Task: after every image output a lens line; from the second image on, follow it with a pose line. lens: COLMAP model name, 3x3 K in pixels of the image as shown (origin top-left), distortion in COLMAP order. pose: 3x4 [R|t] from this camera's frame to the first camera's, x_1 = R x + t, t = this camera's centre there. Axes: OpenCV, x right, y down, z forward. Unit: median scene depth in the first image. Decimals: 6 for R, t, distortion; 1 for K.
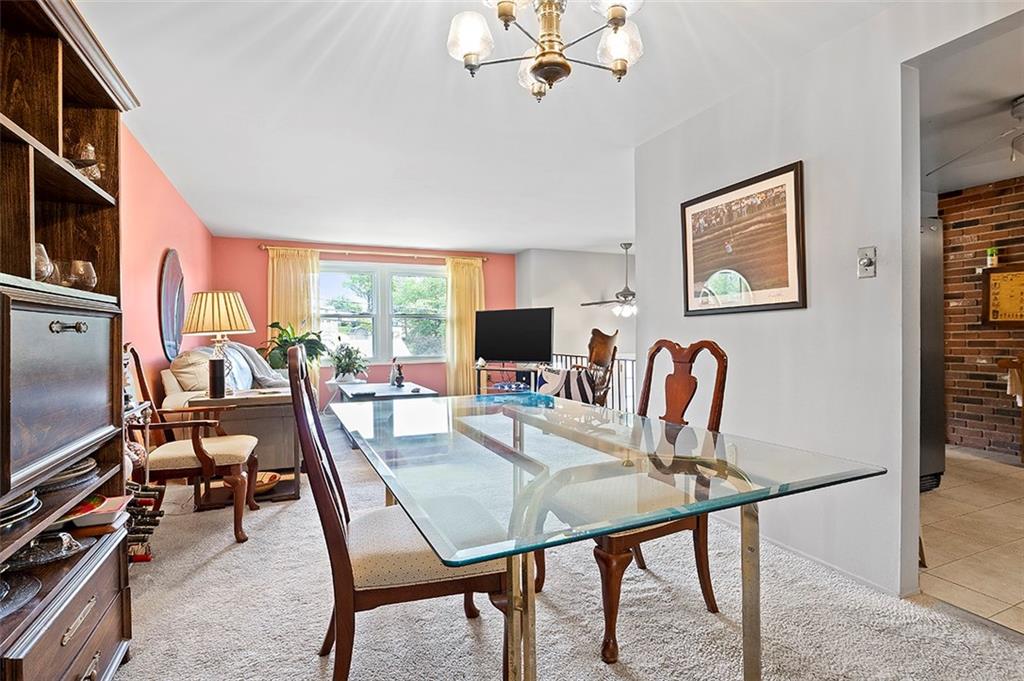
lens RADIAL K [[514.6, 0, 513.8], [0, 514.6, 326.2], [0, 0, 1]] dist [-0.005468, 0.000846]
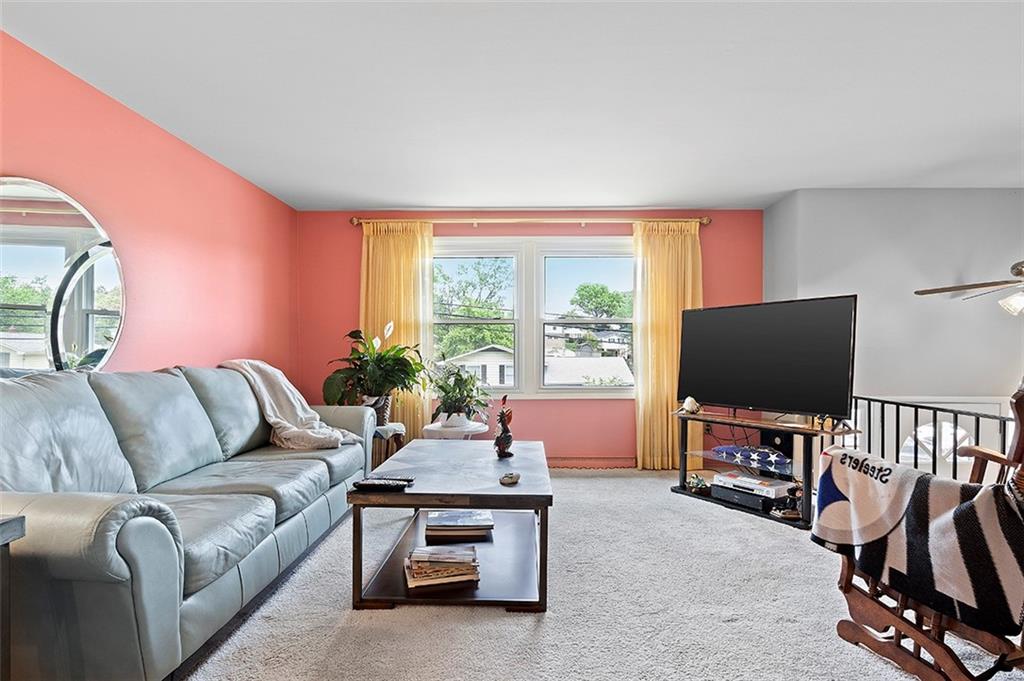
lens RADIAL K [[525.3, 0, 522.2], [0, 525.3, 350.4], [0, 0, 1]] dist [0.001578, 0.000744]
pose [[0.901671, 0.012299, -0.432248, 0.016592], [-0.005055, 0.999827, 0.017904, 0.004872], [0.432393, -0.013959, 0.901577, 0.458567]]
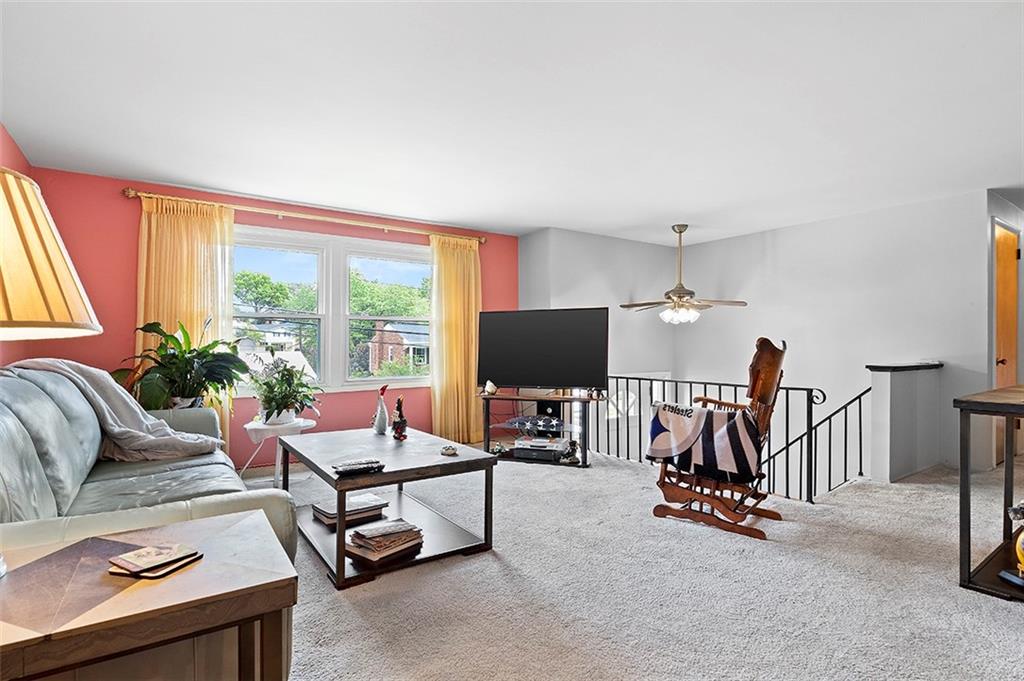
lens RADIAL K [[518.1, 0, 517.5], [0, 518.1, 326.0], [0, 0, 1]] dist [0.002551, 0.000564]
pose [[0.982443, 0.014811, 0.185976, -0.165885], [-0.010821, 0.999689, -0.022452, 0.004388], [-0.186251, 0.020045, 0.982298, 0.345249]]
